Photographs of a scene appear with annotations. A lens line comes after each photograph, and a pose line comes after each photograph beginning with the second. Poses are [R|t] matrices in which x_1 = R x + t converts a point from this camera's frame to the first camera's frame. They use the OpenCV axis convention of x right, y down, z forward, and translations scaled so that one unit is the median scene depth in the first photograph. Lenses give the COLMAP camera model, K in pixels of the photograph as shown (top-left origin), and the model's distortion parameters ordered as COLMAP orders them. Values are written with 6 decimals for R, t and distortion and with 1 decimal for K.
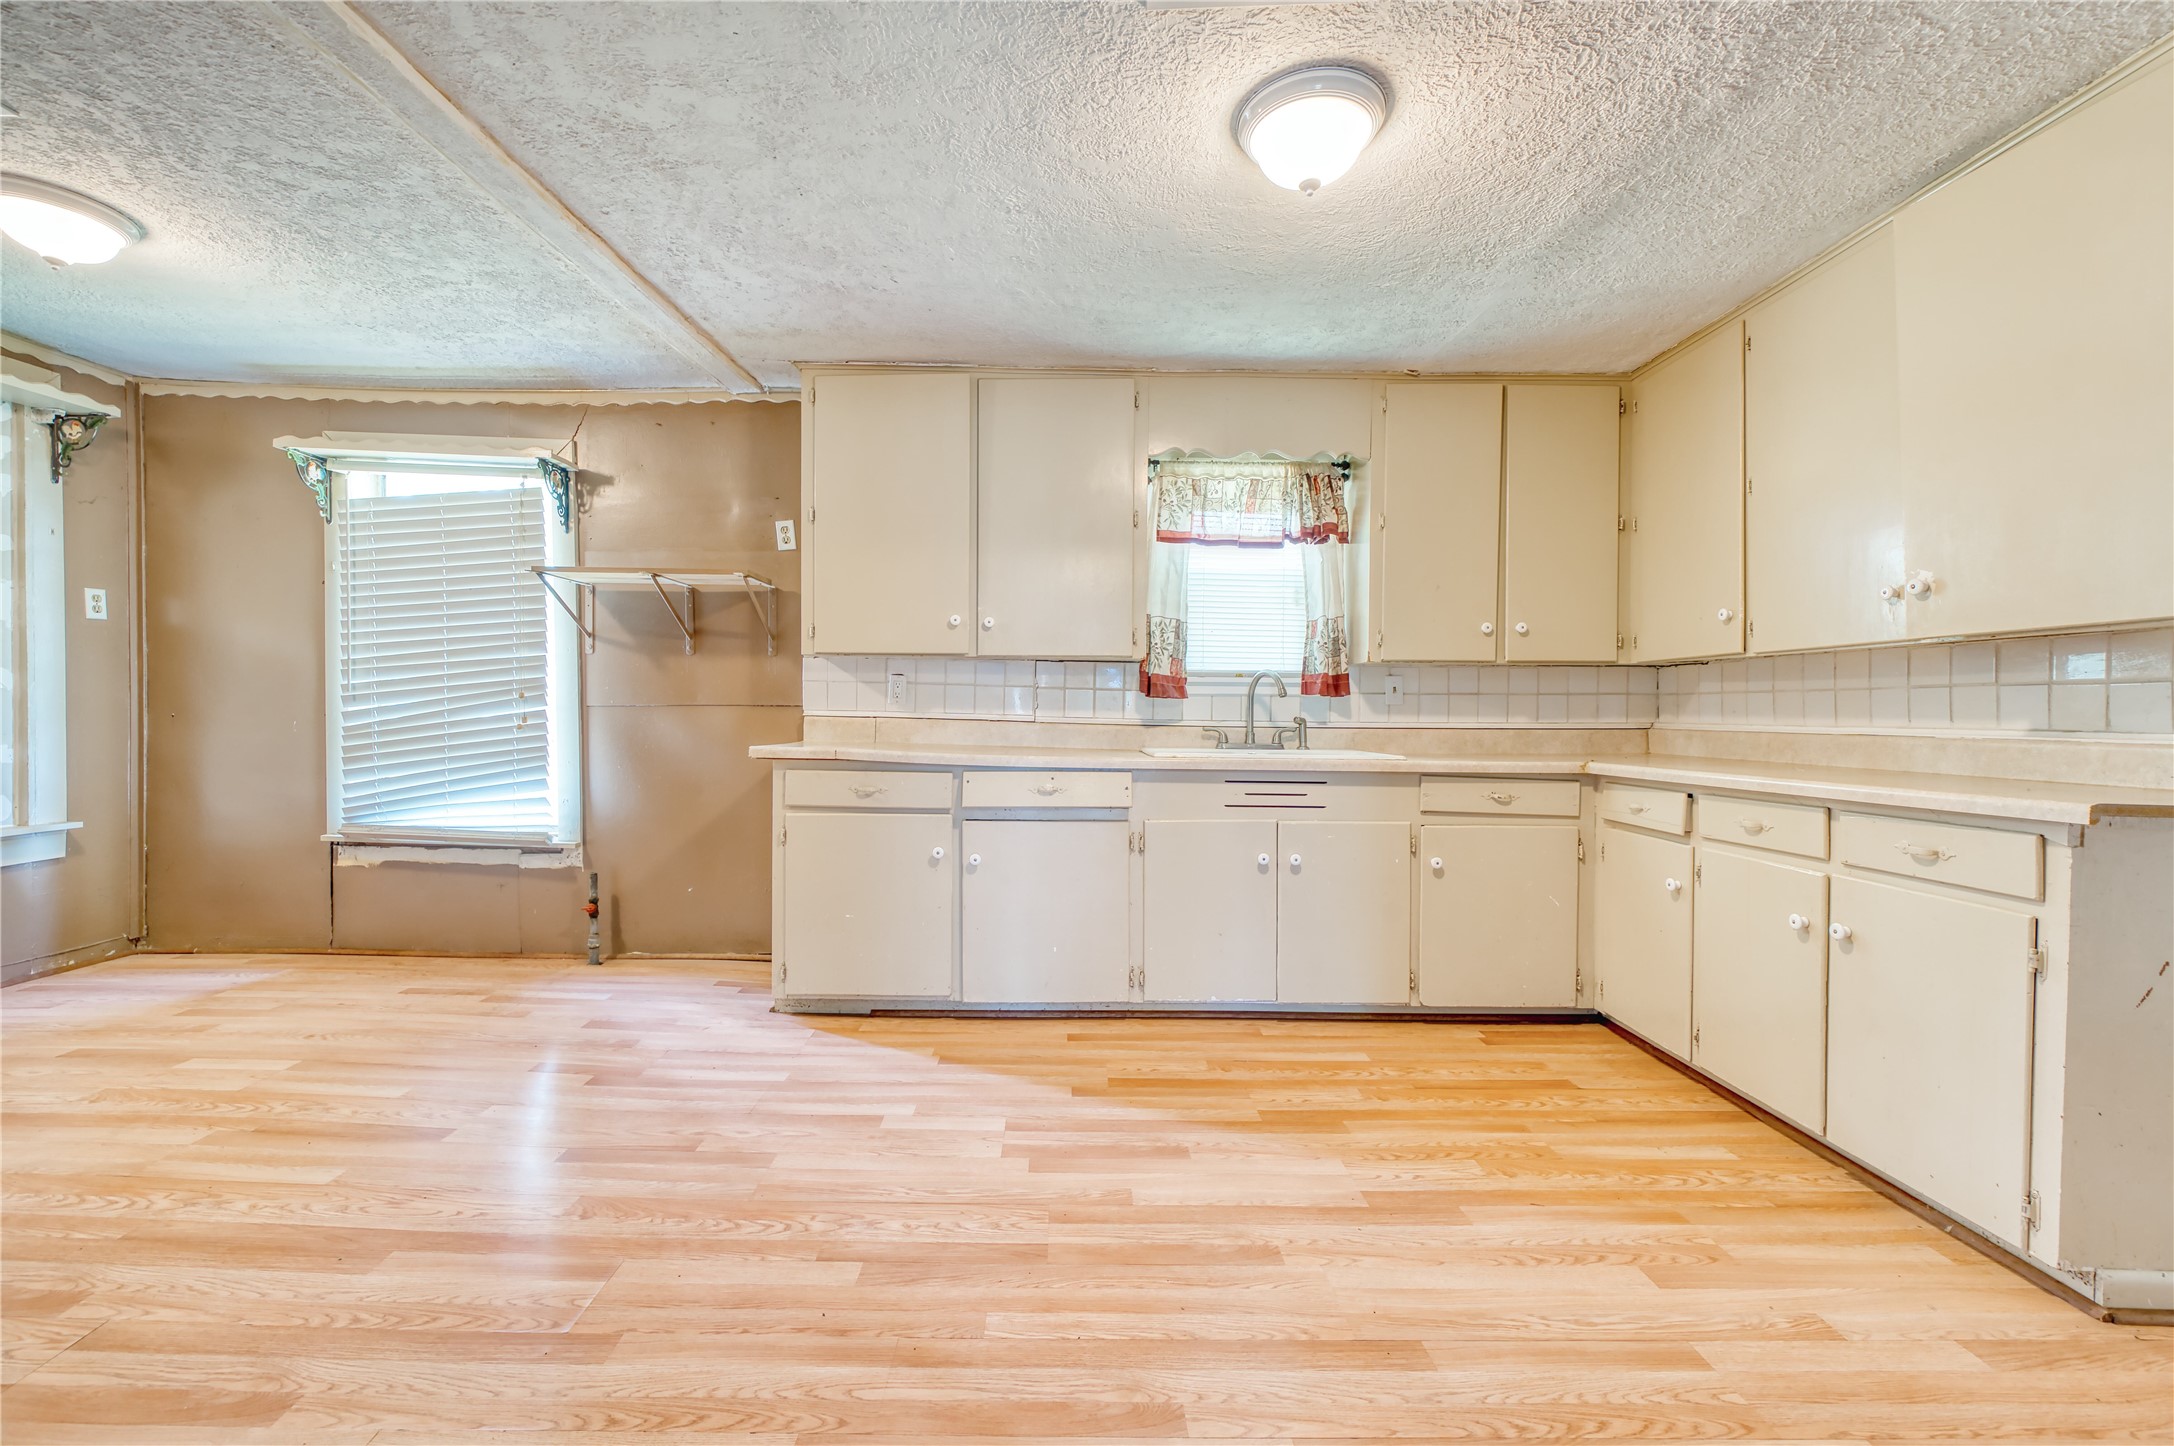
lens RADIAL K [[886.2, 0, 1061.8], [0, 886.2, 720.2], [0, 0, 1]] dist [-0.001604, -0.000223]
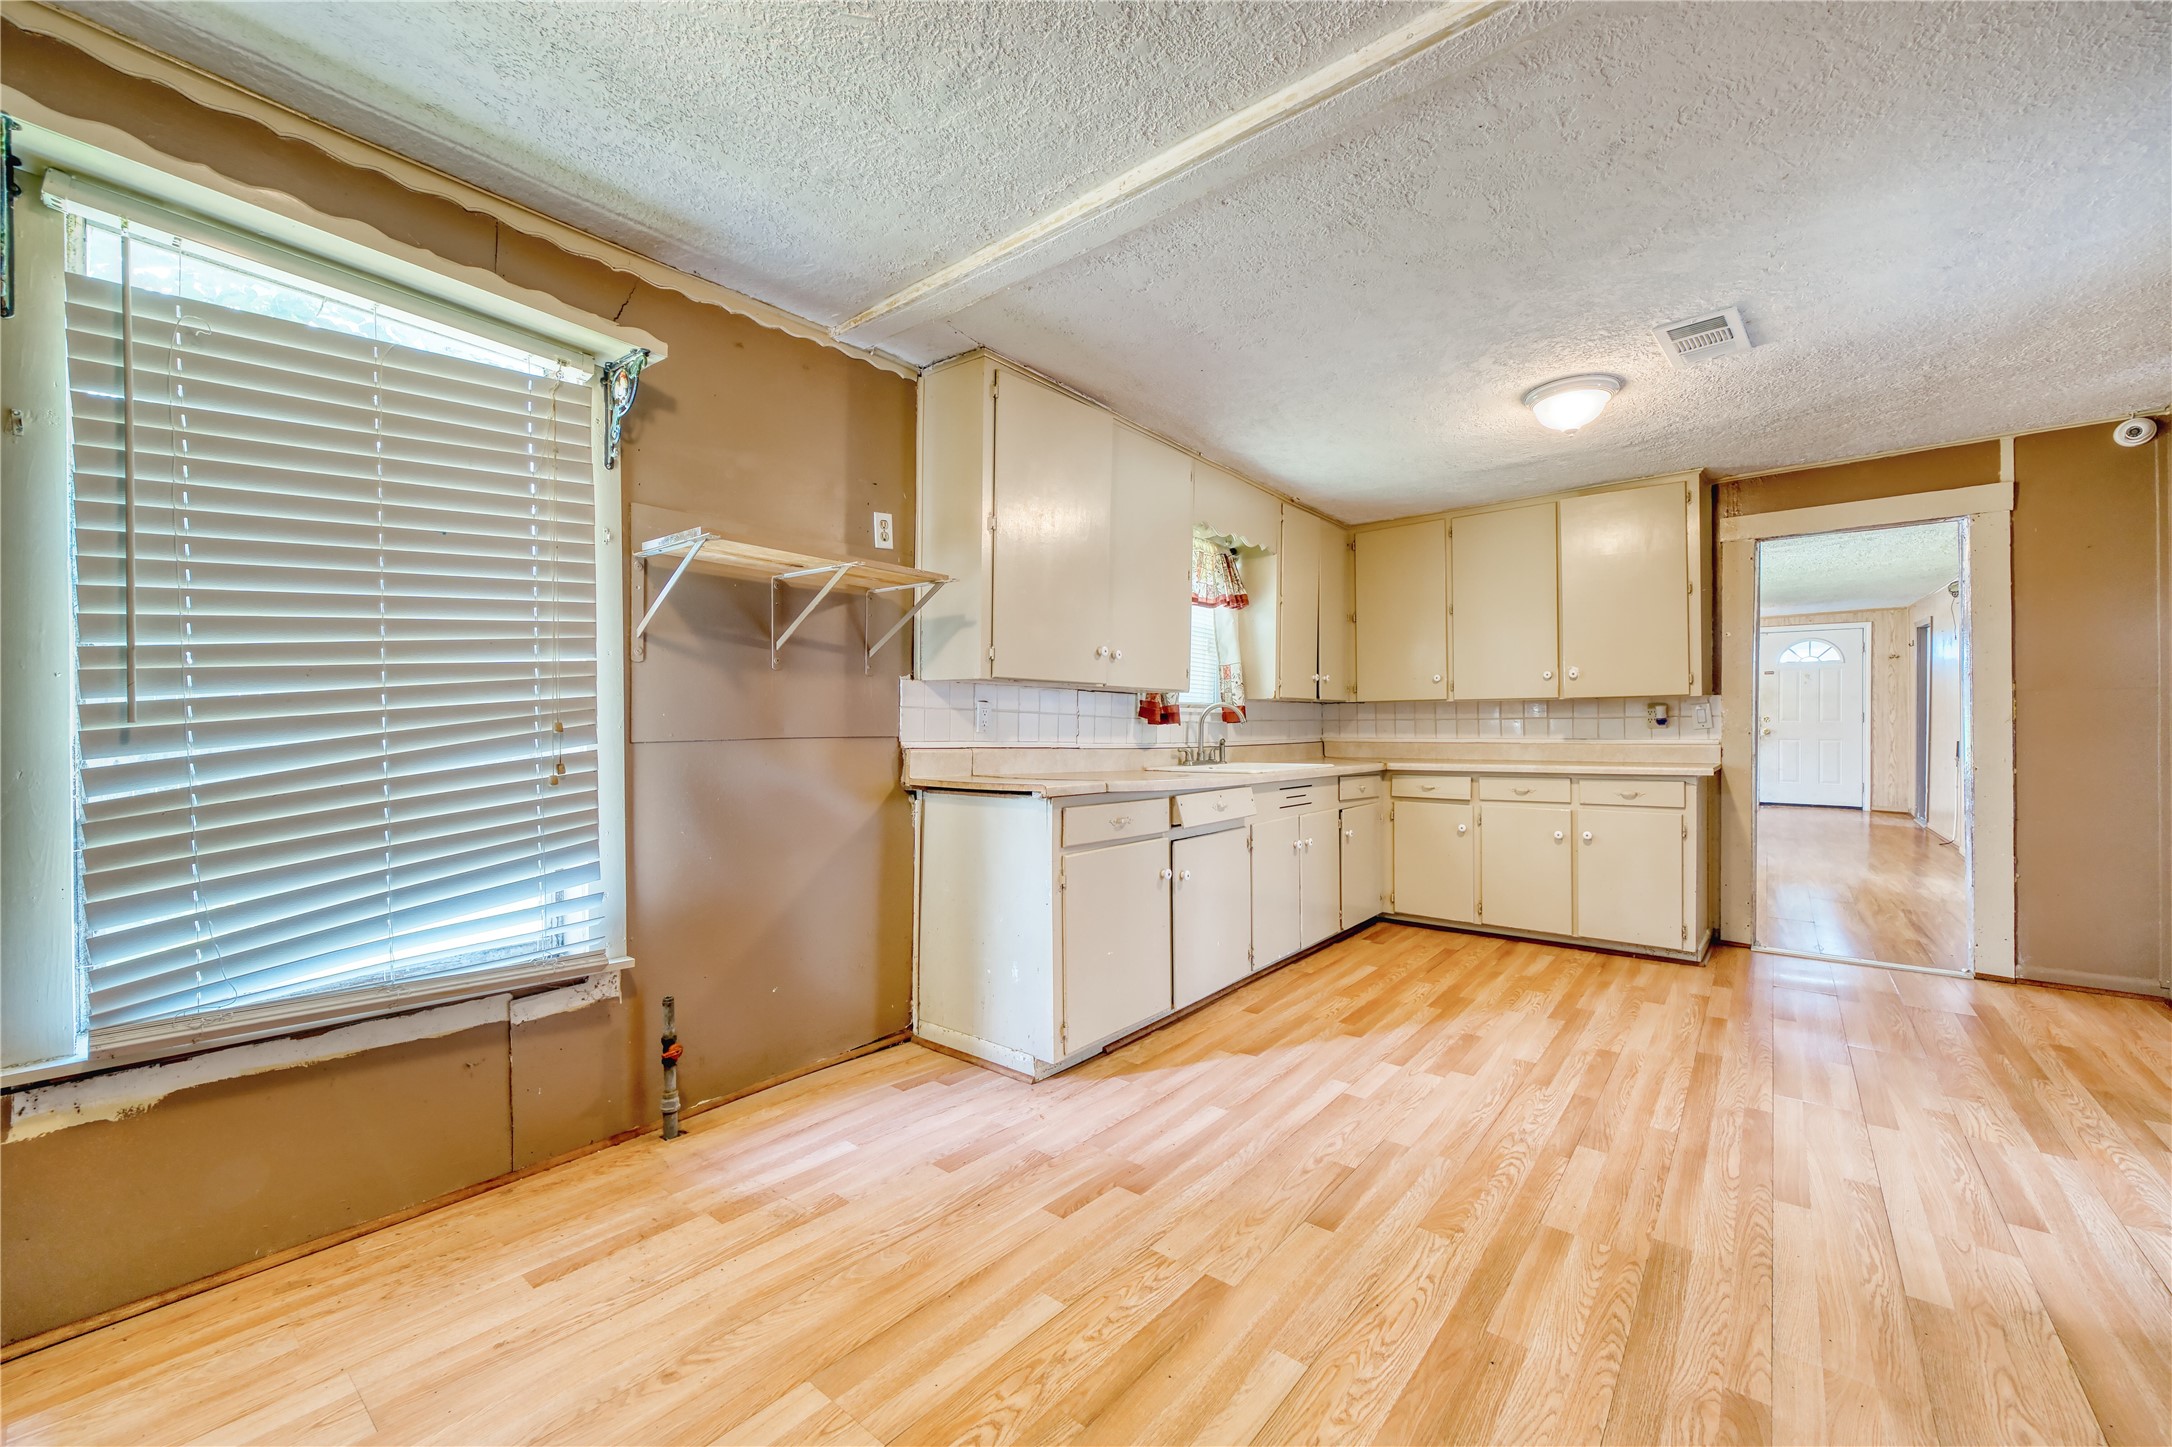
lens RADIAL K [[854.6, 0, 1086.0], [0, 854.6, 723.5], [0, 0, 1]] dist [0.000173, -0.000304]
pose [[0.626050, -0.005735, 0.779762, -0.872843], [0.015803, 0.999861, -0.005334, -0.023039], [-0.779623, 0.015662, 0.626054, 0.381356]]
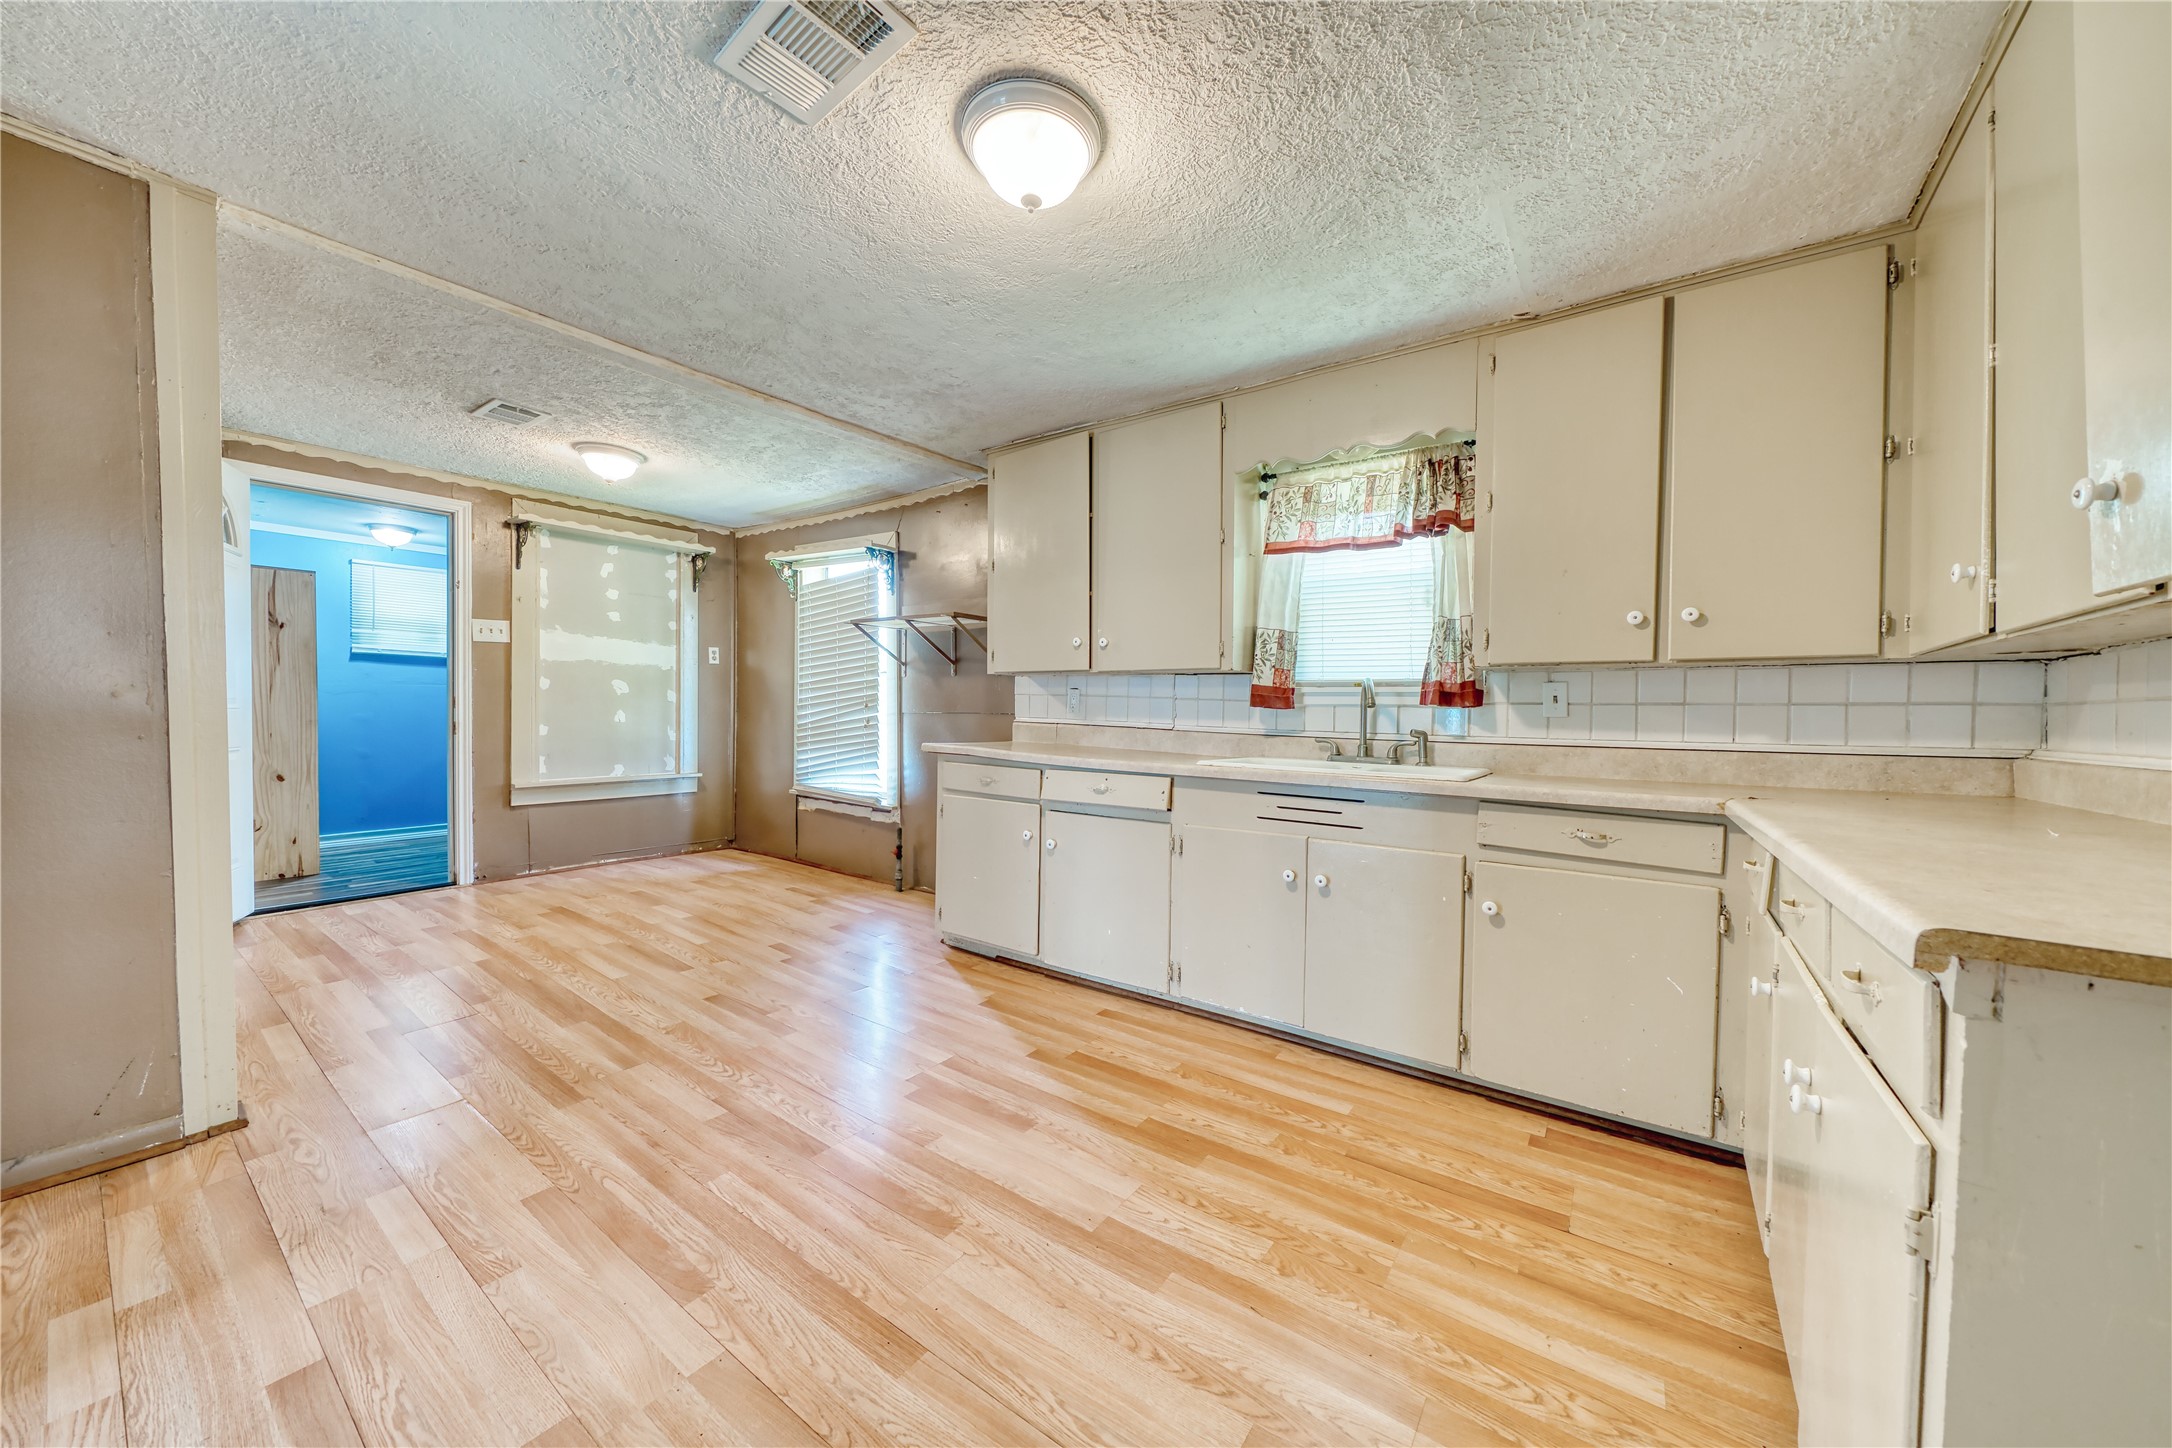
lens RADIAL K [[753.3, 0, 1083.5], [0, 753.3, 727.7], [0, 0, 1]] dist [-0.005967, 0.000276]
pose [[0.812269, 0.017695, -0.583014, 0.456757], [-0.018972, 0.999812, 0.003914, -0.002348], [0.582974, 0.007882, 0.812453, 0.183168]]
